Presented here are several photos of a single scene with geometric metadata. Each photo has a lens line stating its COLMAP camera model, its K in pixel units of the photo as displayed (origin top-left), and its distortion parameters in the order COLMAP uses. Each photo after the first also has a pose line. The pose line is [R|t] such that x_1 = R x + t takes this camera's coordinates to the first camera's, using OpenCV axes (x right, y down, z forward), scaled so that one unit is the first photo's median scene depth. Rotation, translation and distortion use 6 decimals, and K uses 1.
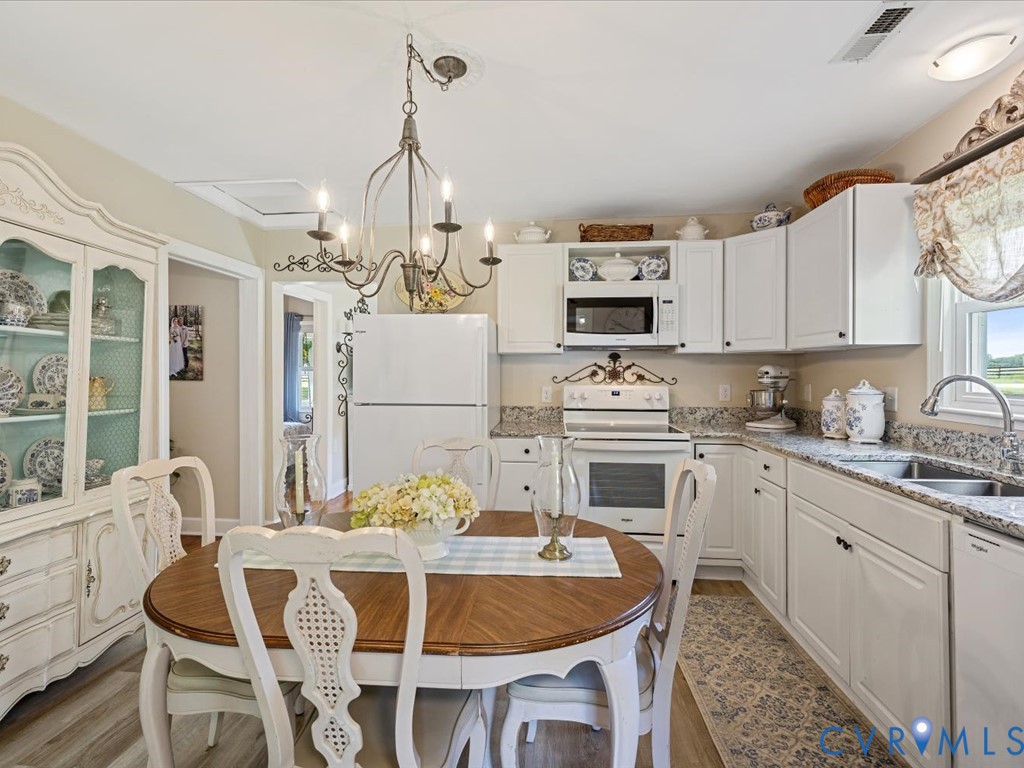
lens RADIAL K [[487.8, 0, 510.5], [0, 487.8, 375.4], [0, 0, 1]] dist [-0.003080, -0.000878]
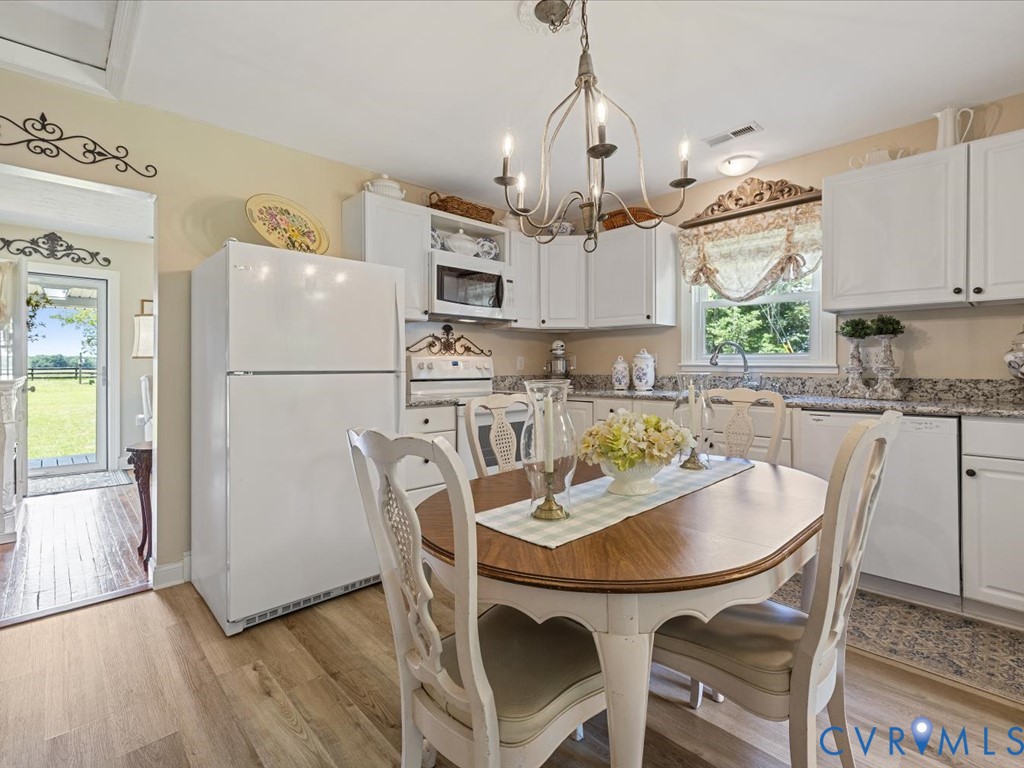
lens RADIAL K [[487.8, 0, 518.9], [0, 487.8, 367.6], [0, 0, 1]] dist [-0.003080, -0.000878]
pose [[0.654966, -0.005600, 0.755638, -0.520002], [0.007365, 0.999972, 0.001026, 0.049265], [-0.755623, 0.004893, 0.654989, 0.233977]]
